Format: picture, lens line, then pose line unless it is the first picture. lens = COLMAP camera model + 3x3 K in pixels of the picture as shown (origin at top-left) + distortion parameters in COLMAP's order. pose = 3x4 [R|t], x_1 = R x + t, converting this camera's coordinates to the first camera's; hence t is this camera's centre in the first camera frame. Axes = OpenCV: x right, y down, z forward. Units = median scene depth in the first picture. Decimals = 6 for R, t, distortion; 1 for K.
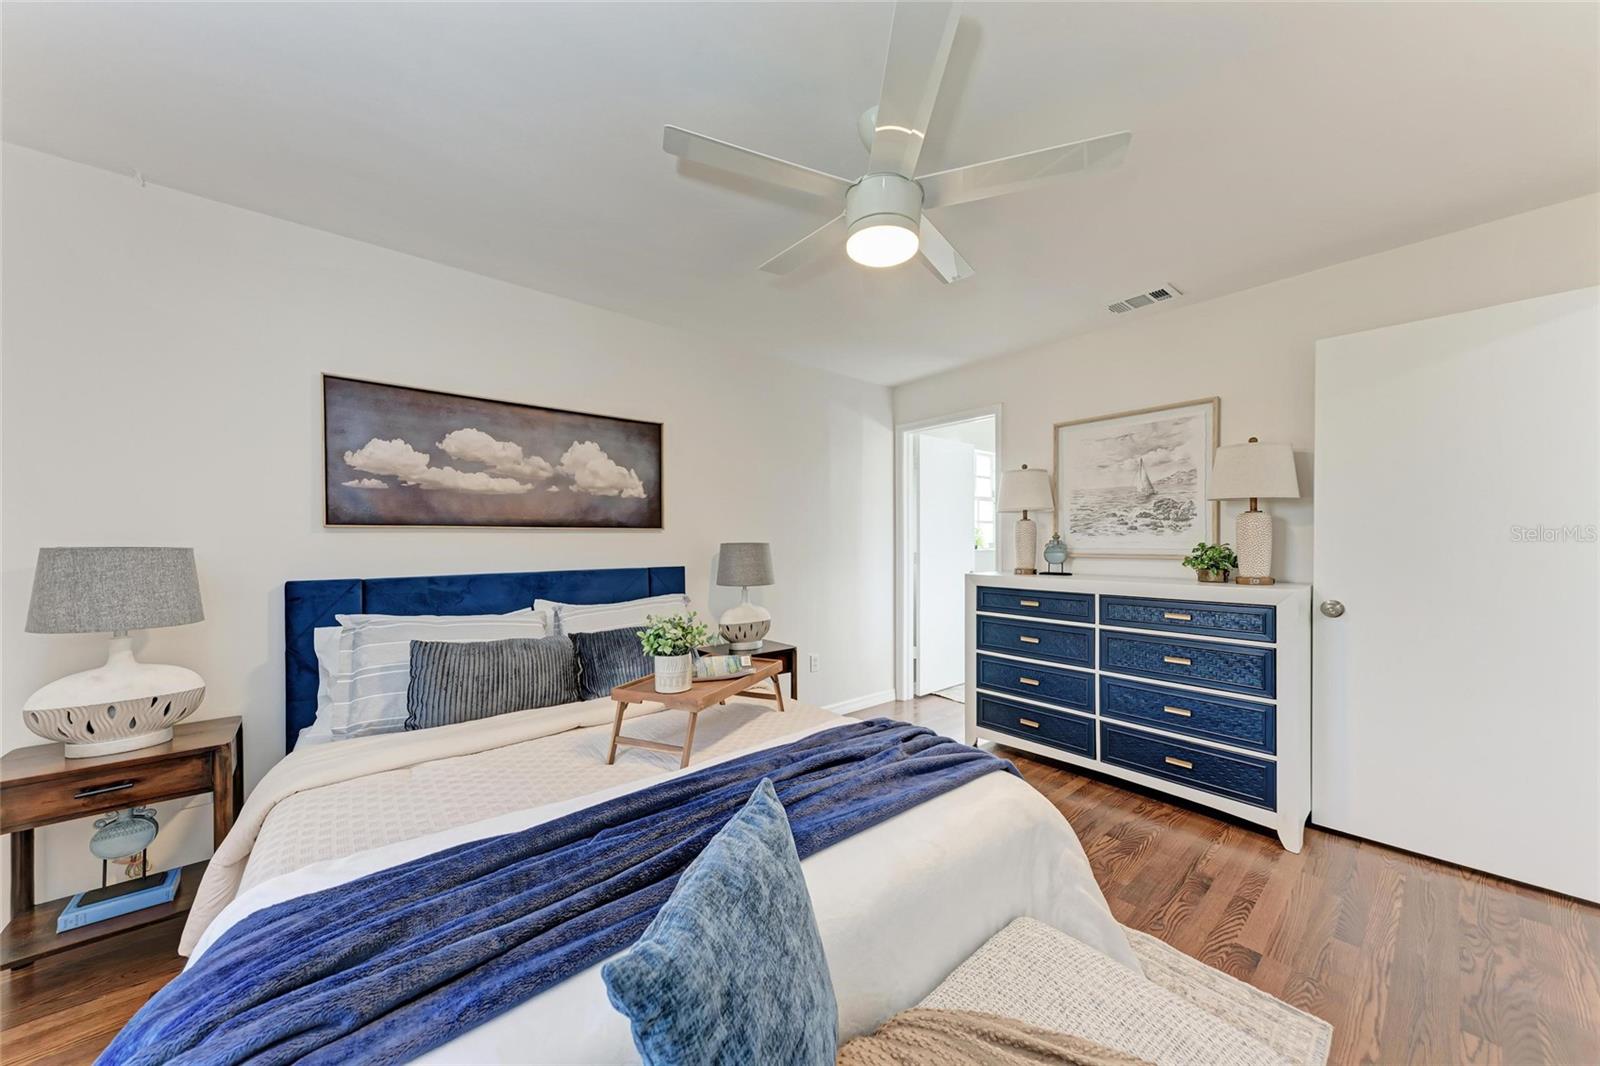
lens RADIAL K [[544.1, 0, 790.0], [0, 544.1, 541.0], [0, 0, 1]] dist [0.006192, -0.001685]
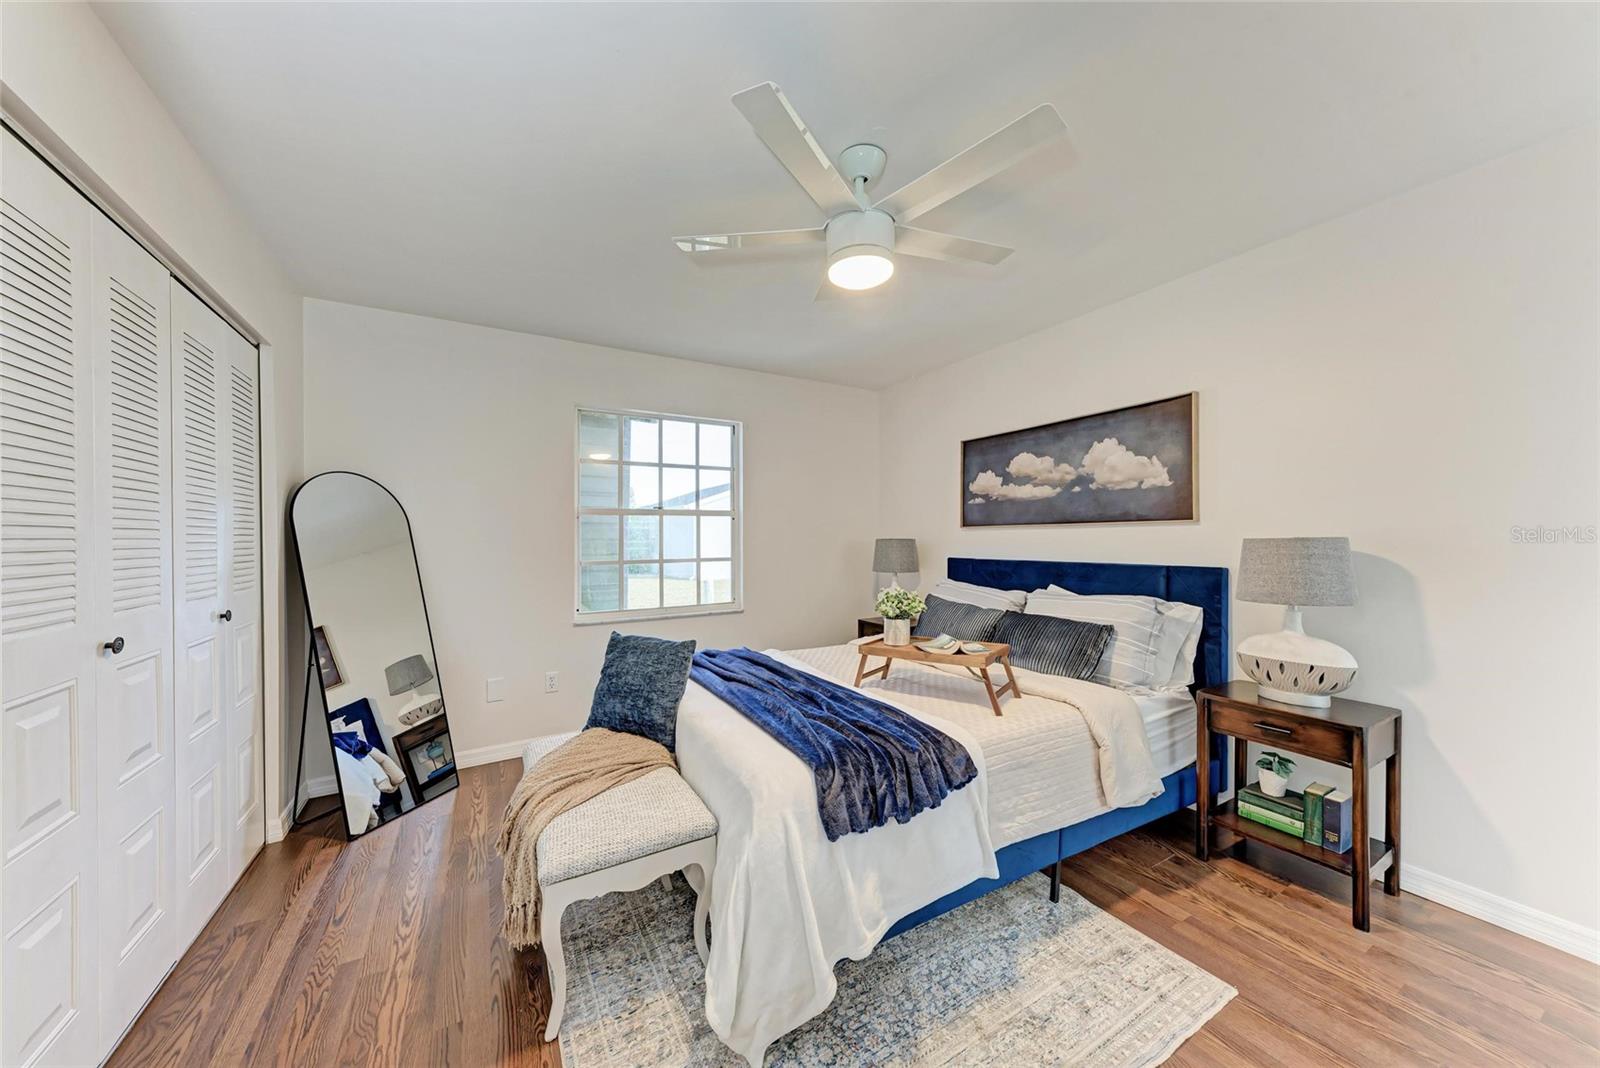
lens RADIAL K [[544.1, 0, 803.1], [0, 544.1, 540.2], [0, 0, 1]] dist [0.006192, -0.001685]
pose [[-0.187053, 0.010957, -0.982289, 0.779300], [0.006898, 0.999928, 0.009840, -0.005179], [0.982326, -0.004935, -0.187115, 0.651945]]
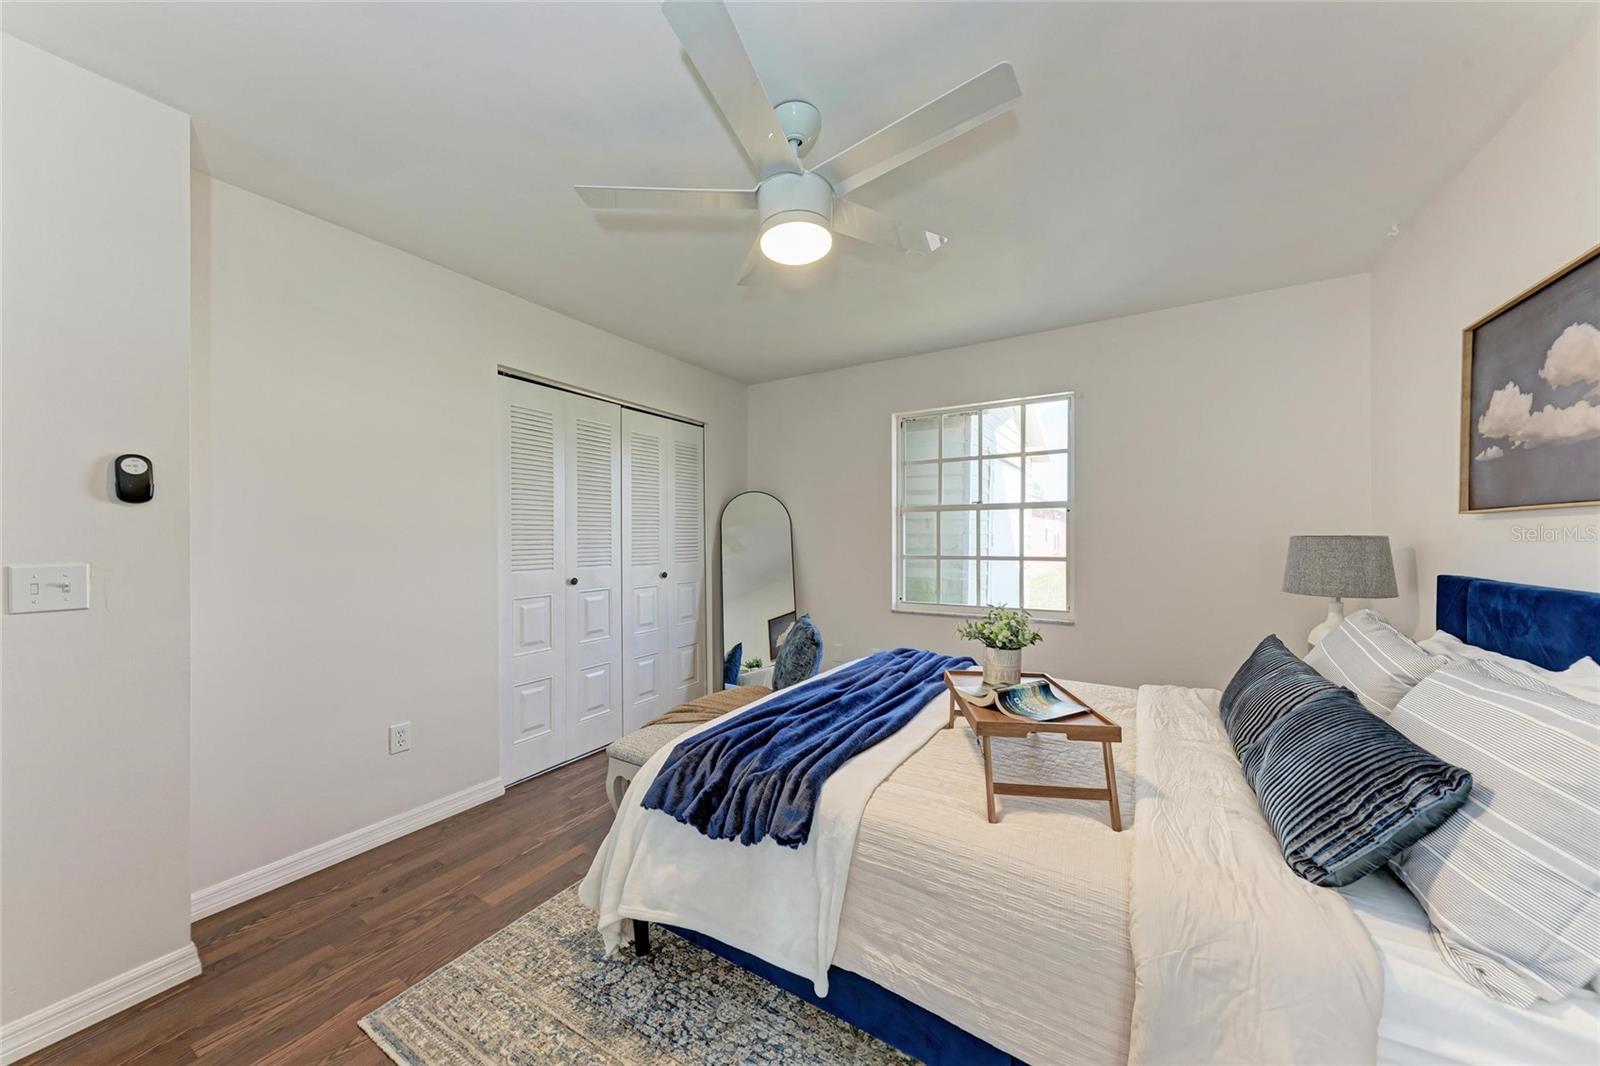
lens RADIAL K [[544.1, 0, 806.8], [0, 544.1, 537.0], [0, 0, 1]] dist [0.006192, -0.001685]
pose [[-0.948918, 0.009234, -0.315388, 0.295025], [0.008115, 0.999955, 0.004861, -0.001304], [0.315418, 0.002054, -0.948950, 1.170145]]
